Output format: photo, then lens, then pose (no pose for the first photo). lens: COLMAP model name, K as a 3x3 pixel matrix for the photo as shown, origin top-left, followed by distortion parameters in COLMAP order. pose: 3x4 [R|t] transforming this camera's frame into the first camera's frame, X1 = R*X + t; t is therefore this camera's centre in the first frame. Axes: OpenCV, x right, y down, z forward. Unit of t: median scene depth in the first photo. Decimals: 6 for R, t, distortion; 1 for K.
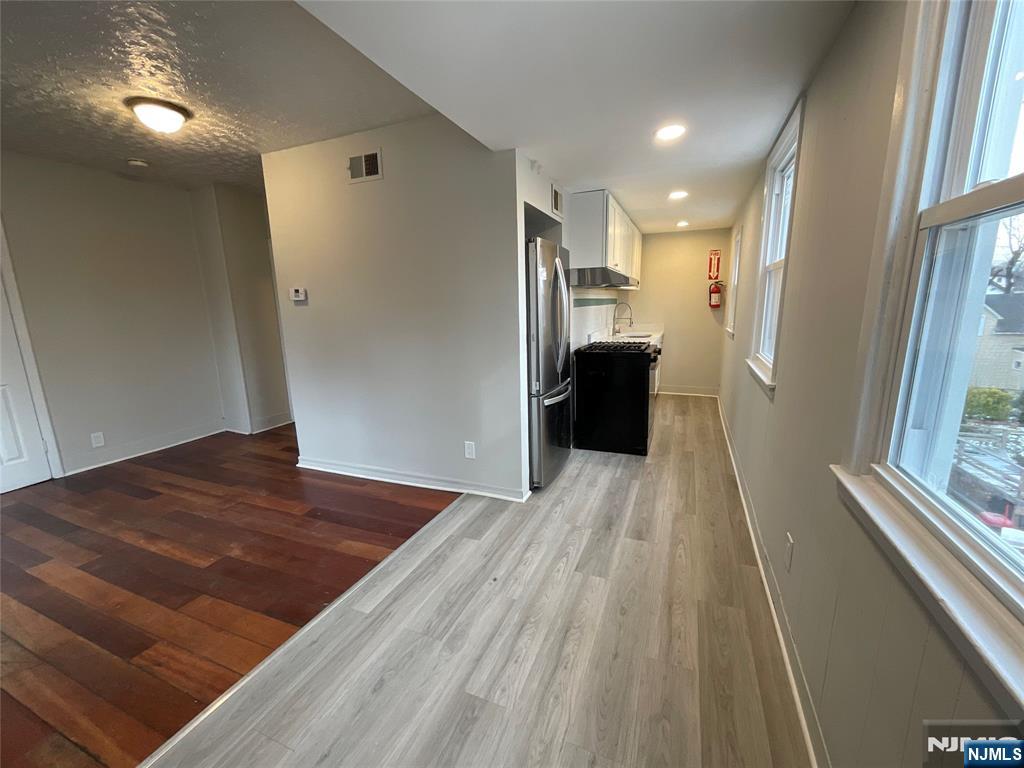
lens RADIAL K [[416.7, 0, 513.7], [0, 416.7, 382.8], [0, 0, 1]] dist [0.001742, -0.001402]
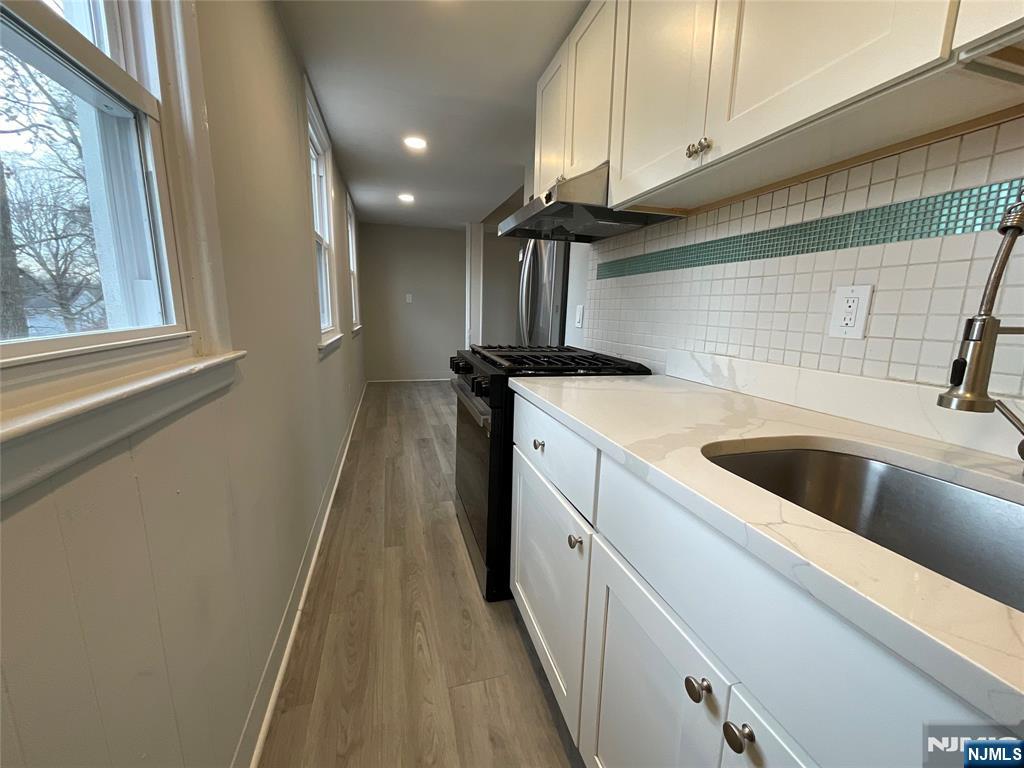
lens RADIAL K [[416.7, 0, 514.1], [0, 416.7, 386.5], [0, 0, 1]] dist [0.001742, -0.001402]
pose [[-0.777189, 0.115088, -0.618654, 0.693736], [-0.130615, 0.932218, 0.337506, -0.257805], [0.615563, 0.343111, -0.709477, 1.604749]]
